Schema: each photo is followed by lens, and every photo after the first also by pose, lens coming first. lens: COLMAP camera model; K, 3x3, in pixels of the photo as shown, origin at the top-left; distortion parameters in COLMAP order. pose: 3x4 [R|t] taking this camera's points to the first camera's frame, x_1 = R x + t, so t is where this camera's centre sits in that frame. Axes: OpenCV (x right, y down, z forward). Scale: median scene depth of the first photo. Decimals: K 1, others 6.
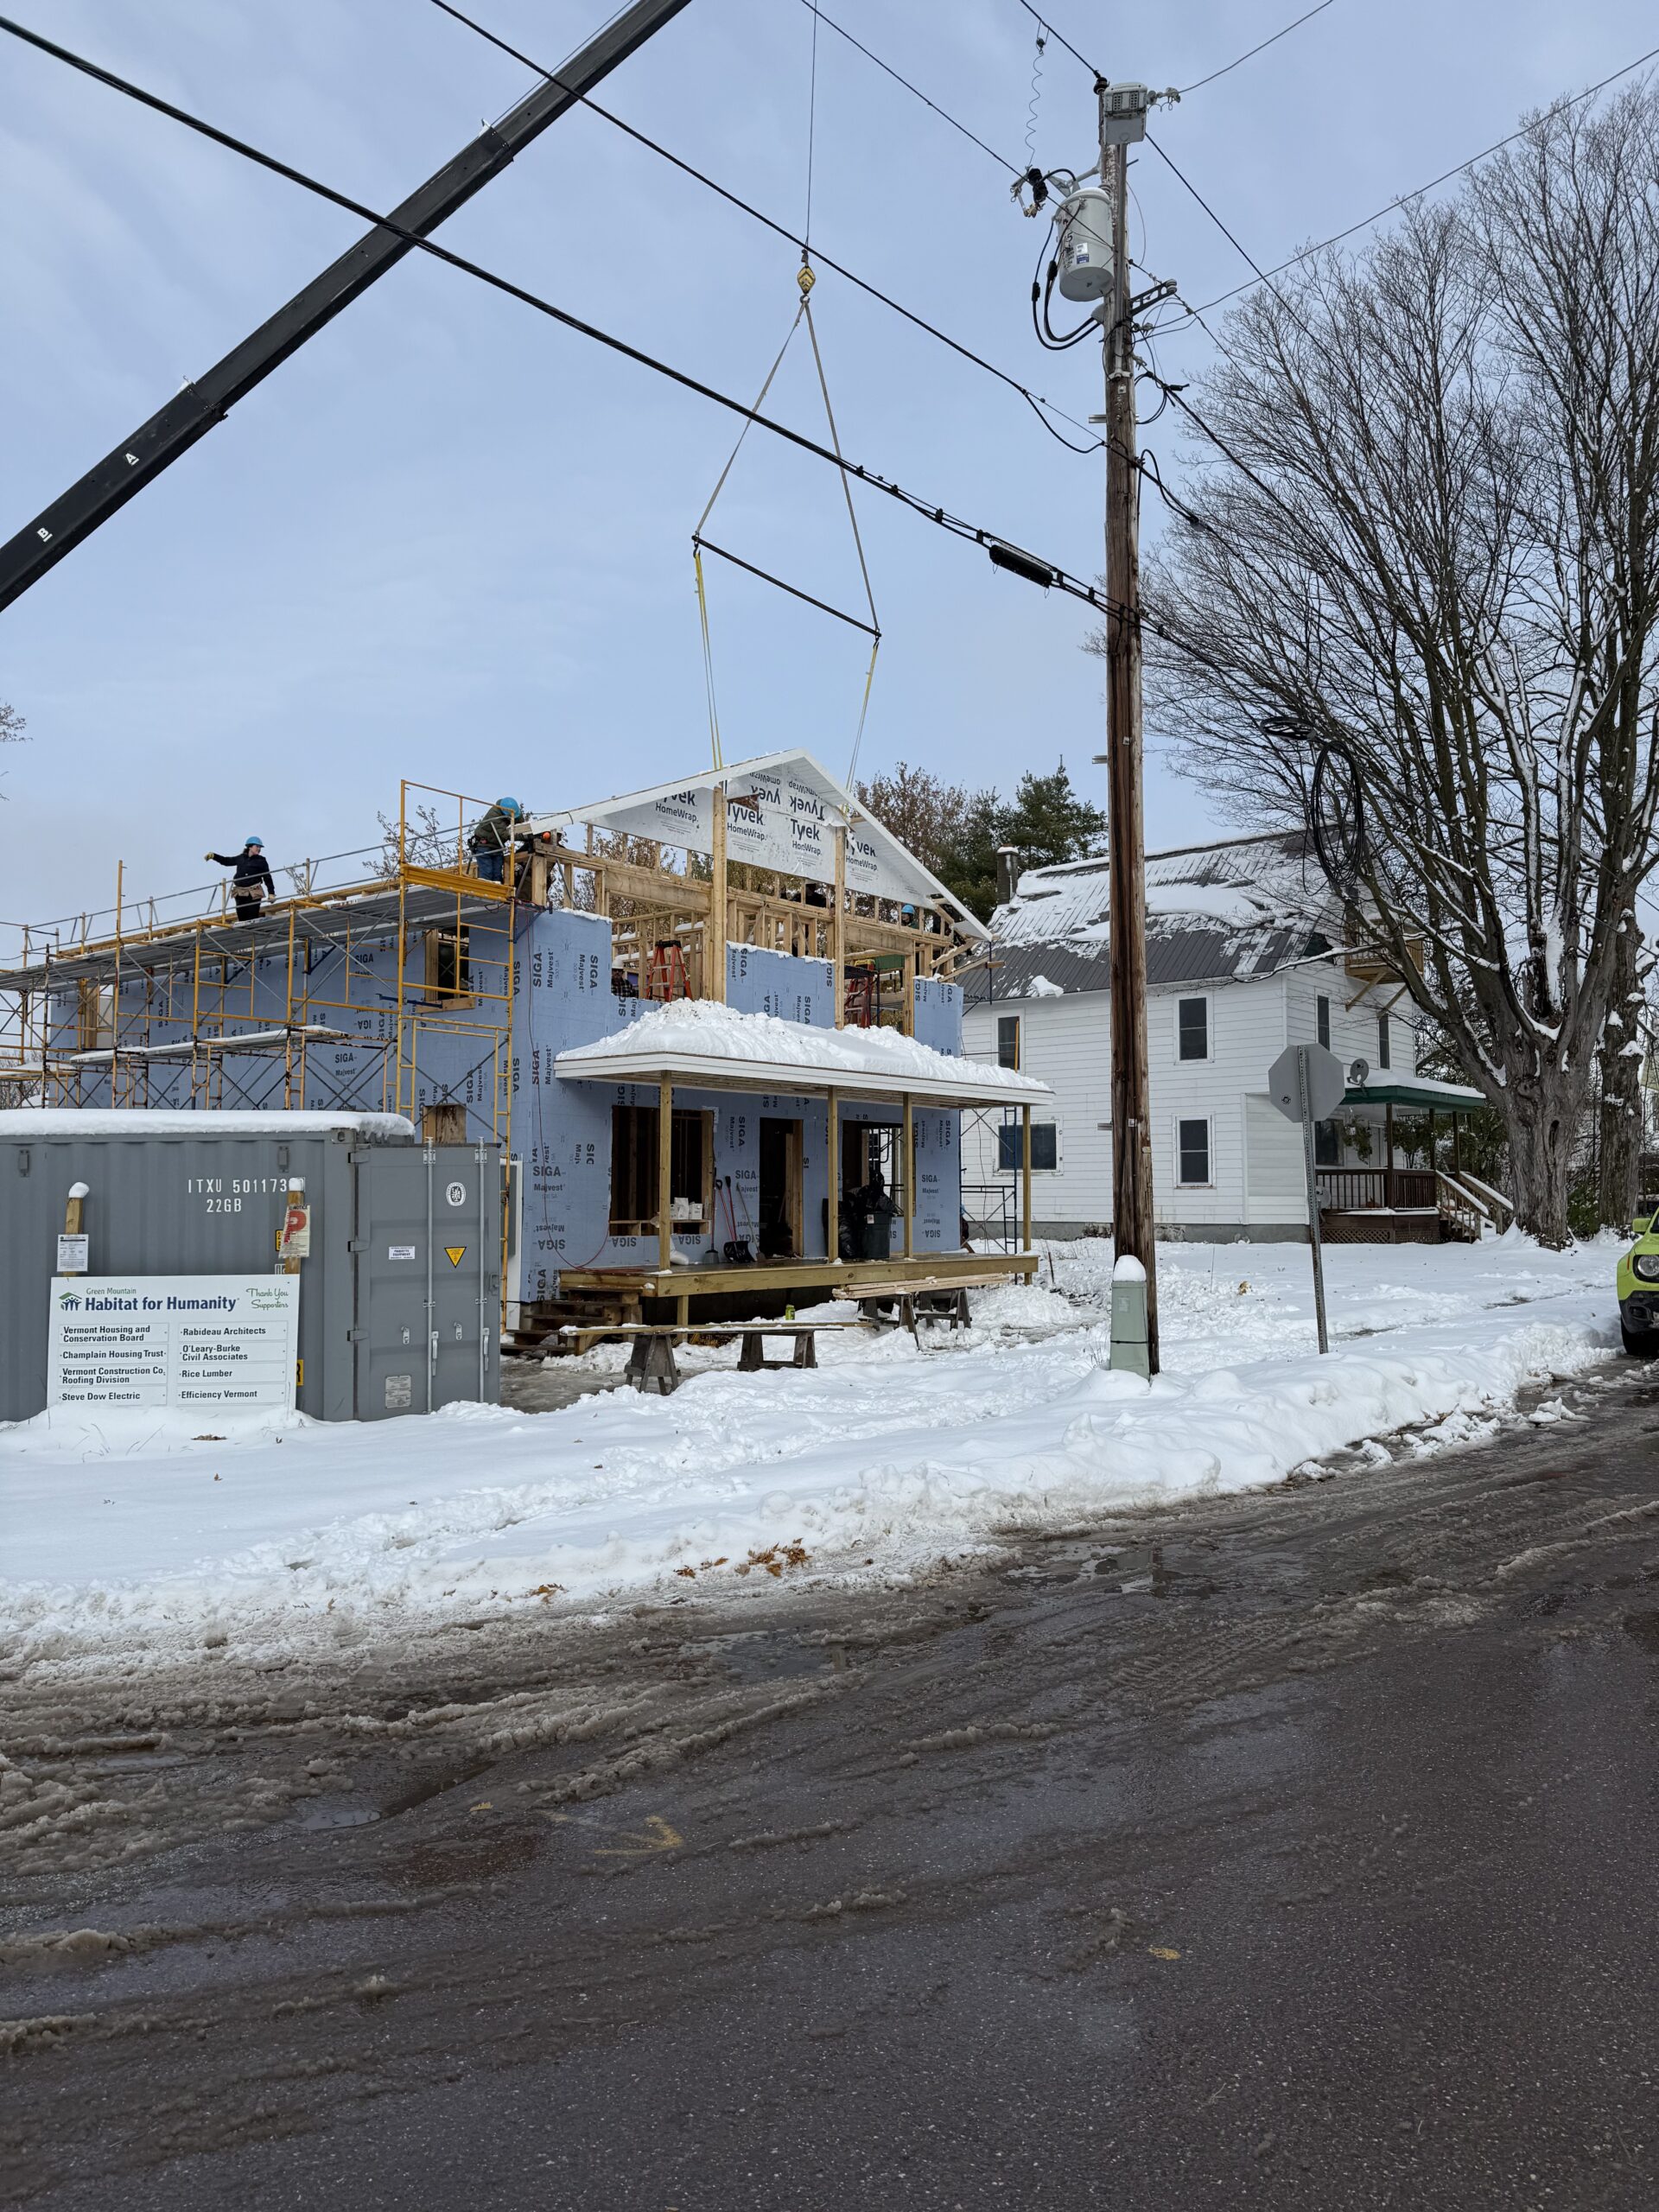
lens RADIAL K [[1539.4, 0, 825.0], [0, 1539.4, 1110.0], [0, 0, 1]] dist [0.103373, -0.002052]
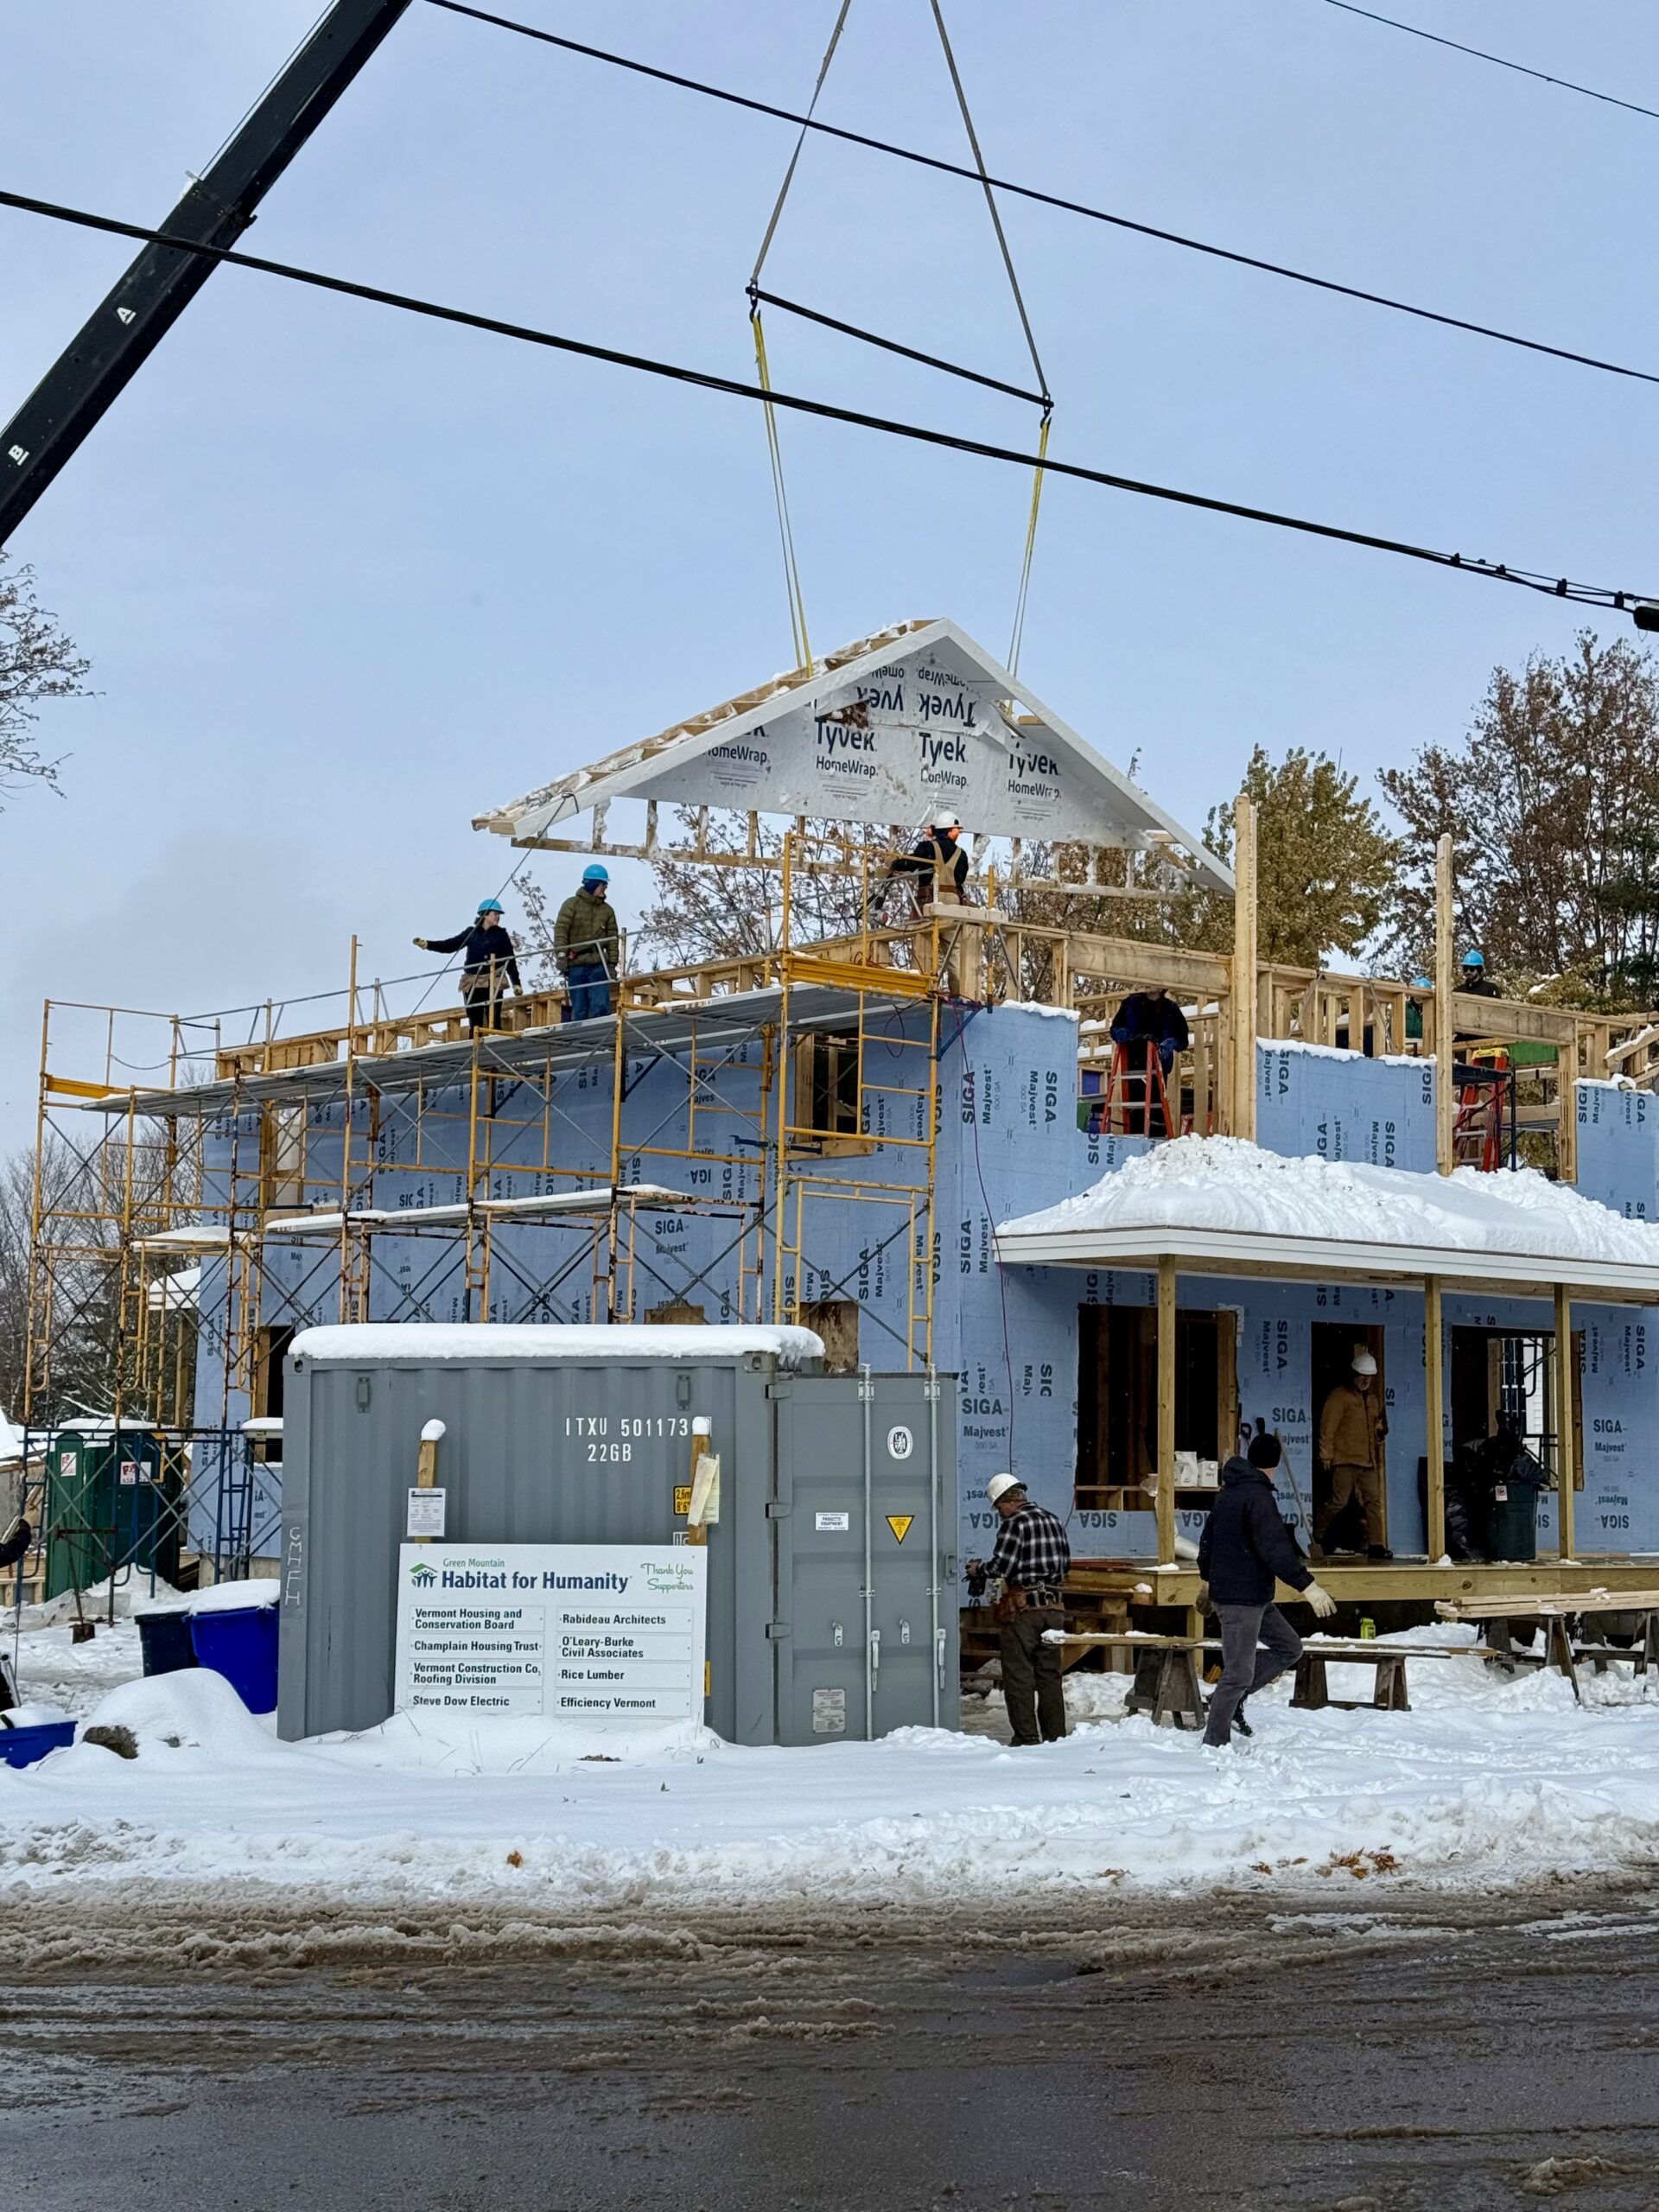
lens RADIAL K [[3074.4, 0, 840.7], [0, 3074.4, 1121.5], [0, 0, 1]] dist [0.192332, -0.128699]
pose [[0.982448, -0.005593, -0.186454, 0.004241], [-0.003366, 0.998856, -0.047699, -0.018887], [0.186508, 0.047490, 0.981305, -0.301958]]
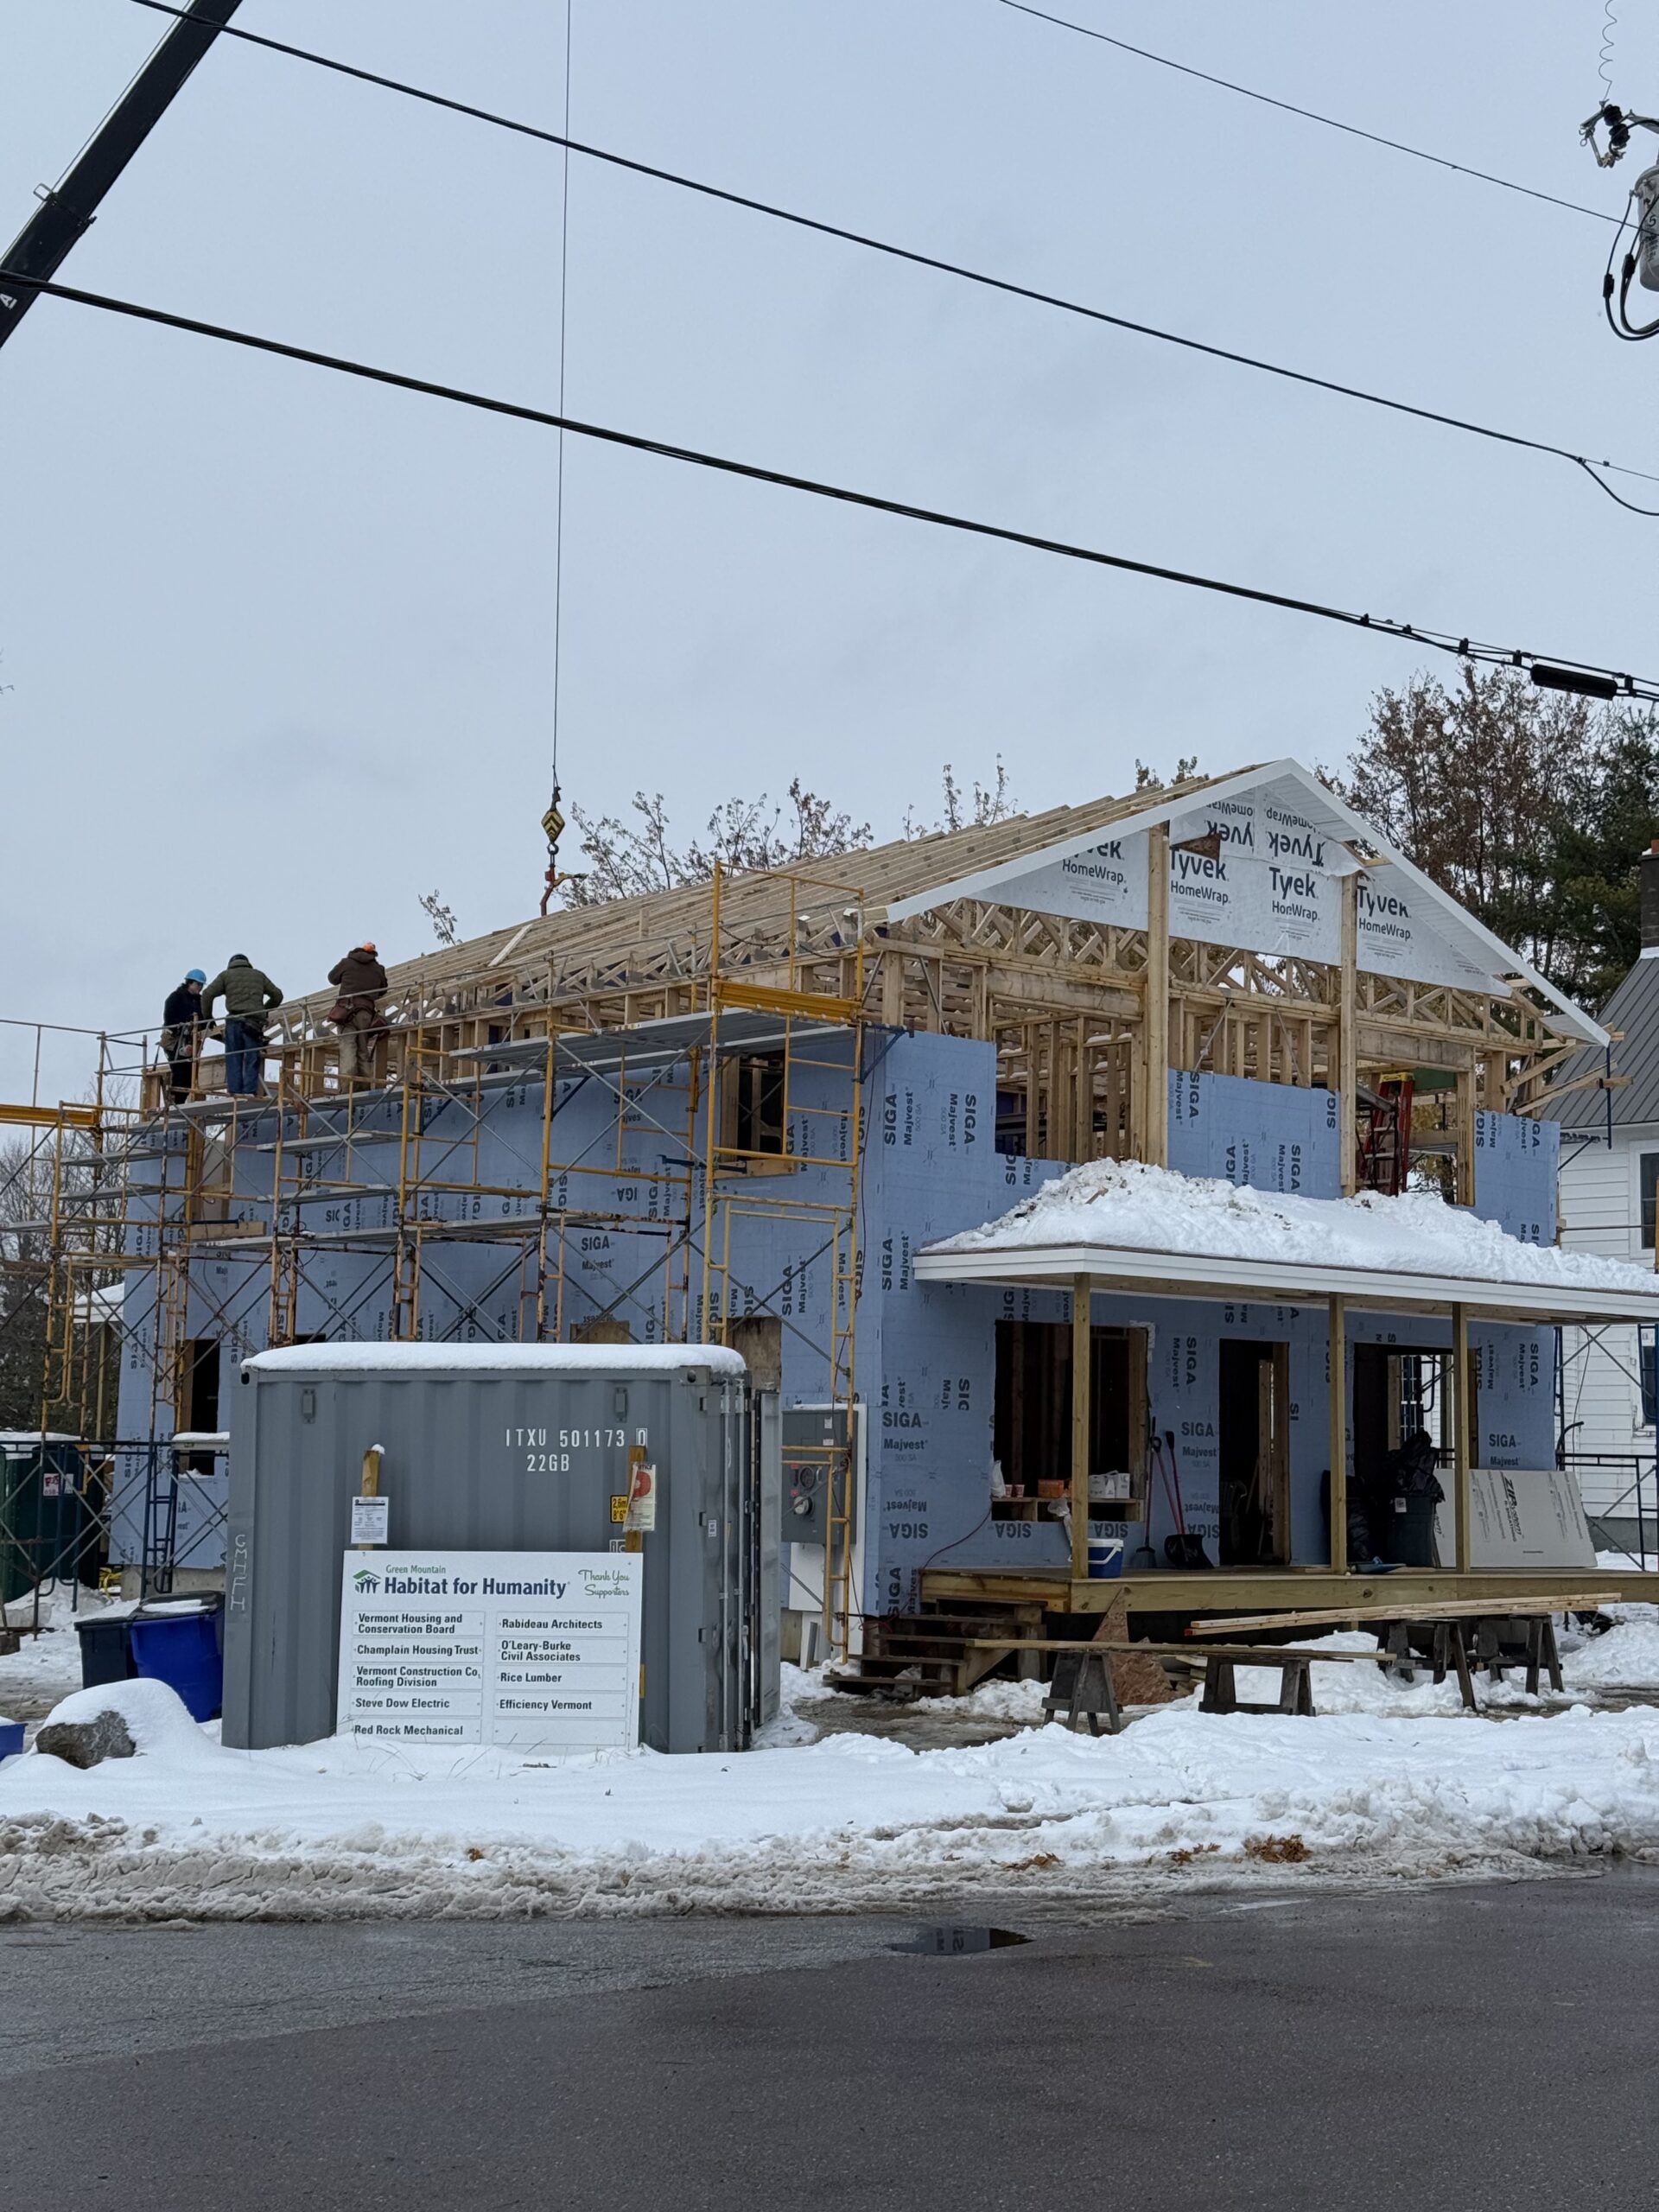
lens RADIAL K [[3074.4, 0, 840.7], [0, 3074.4, 1121.5], [0, 0, 1]] dist [0.192332, -0.128699]
pose [[0.987816, -0.000453, -0.155623, 0.001697], [-0.007853, 0.998577, -0.052751, -0.019603], [0.155426, 0.053330, 0.986407, -0.341542]]
